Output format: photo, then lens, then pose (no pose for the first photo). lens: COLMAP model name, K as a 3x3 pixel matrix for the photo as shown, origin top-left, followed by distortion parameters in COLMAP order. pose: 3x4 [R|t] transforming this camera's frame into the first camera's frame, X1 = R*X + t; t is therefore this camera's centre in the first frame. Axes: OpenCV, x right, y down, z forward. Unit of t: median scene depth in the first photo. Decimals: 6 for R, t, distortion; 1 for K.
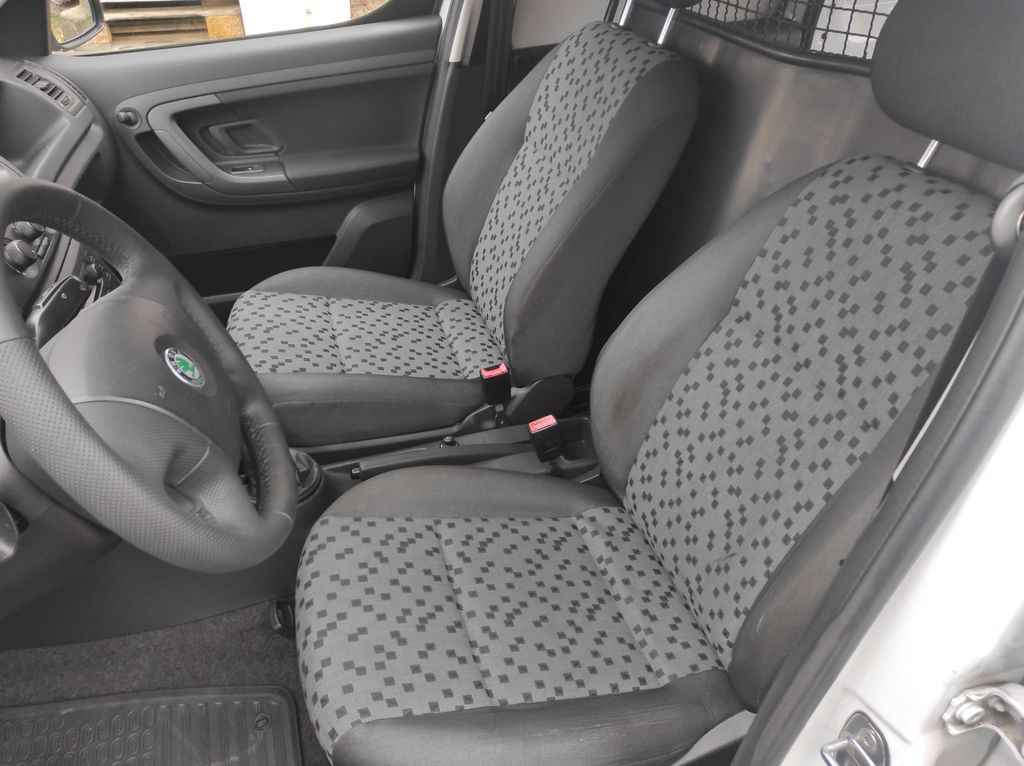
lens RADIAL K [[758.2, 0, 512.0], [0, 758.2, 383.0], [0, 0, 1]] dist [0.040865, -0.007847]
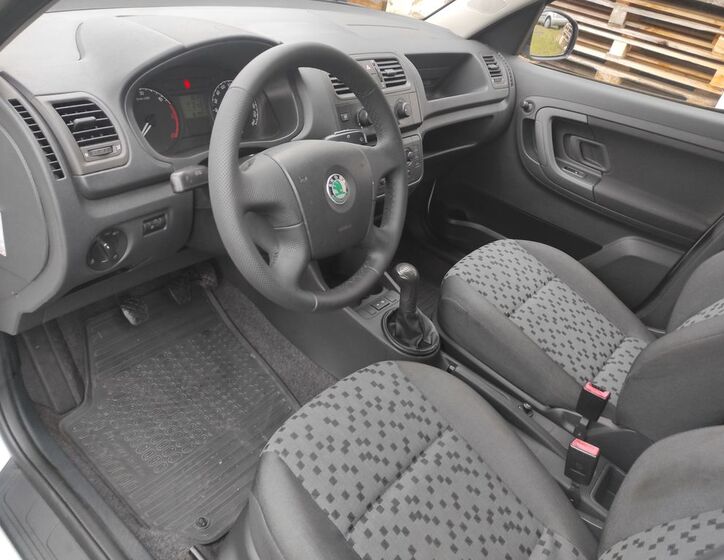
lens RADIAL K [[552.0, 0, 362.0], [0, 552.0, 280.0], [0, 0, 1]] dist [0.045892, 0.006056]
pose [[0.530701, 0.559696, -0.636472, 0.254306], [-0.634618, 0.760165, 0.139313, -0.039080], [0.561797, 0.329983, 0.758614, 0.121716]]
